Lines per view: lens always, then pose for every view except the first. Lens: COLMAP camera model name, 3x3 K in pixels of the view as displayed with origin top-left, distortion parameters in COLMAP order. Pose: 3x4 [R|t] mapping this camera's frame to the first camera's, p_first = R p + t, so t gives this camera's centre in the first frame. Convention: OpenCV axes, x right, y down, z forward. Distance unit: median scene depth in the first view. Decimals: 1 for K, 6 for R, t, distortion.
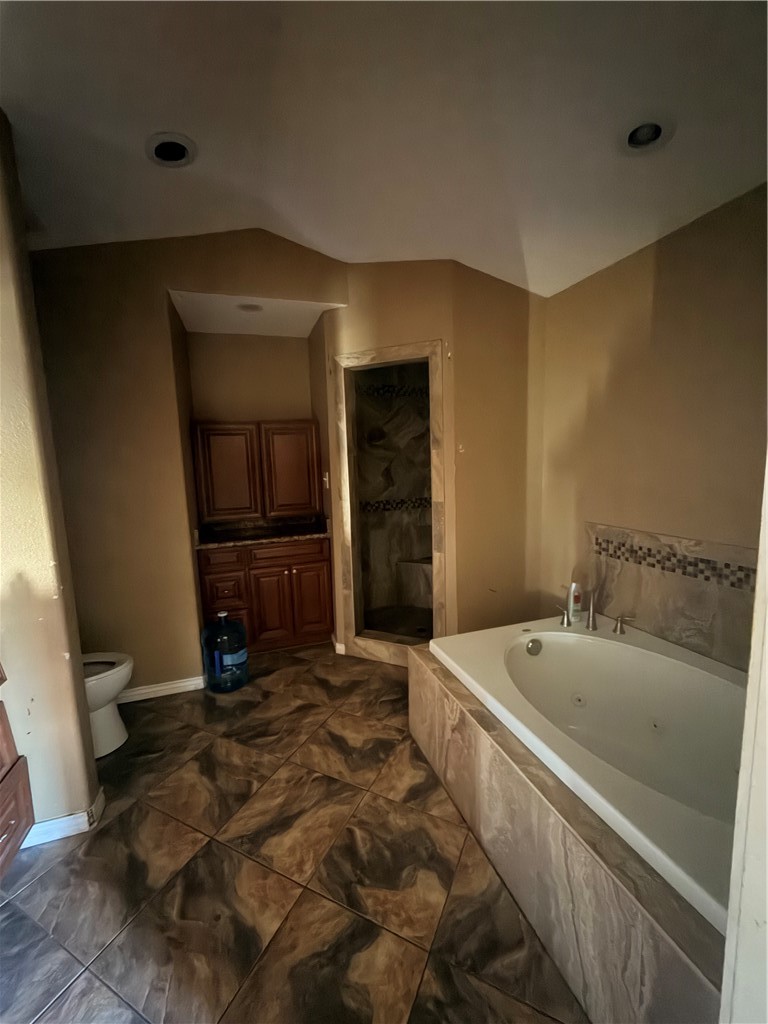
lens RADIAL K [[410.3, 0, 383.7], [0, 410.3, 513.0], [0, 0, 1]] dist [0.000126, 0.000422]
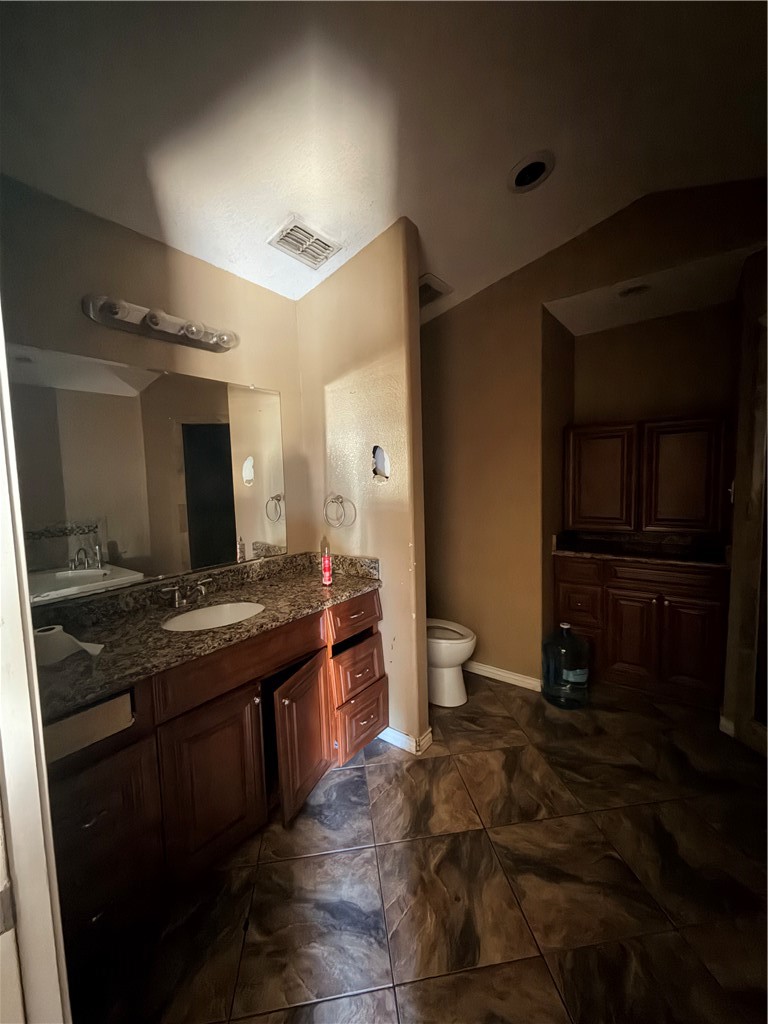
lens RADIAL K [[410.3, 0, 384.8], [0, 410.3, 508.5], [0, 0, 1]] dist [0.000126, 0.000422]
pose [[0.559360, 0.081751, -0.824884, 0.176780], [-0.096000, 0.994818, 0.033494, -0.022978], [0.823347, 0.060453, 0.564309, 0.113824]]
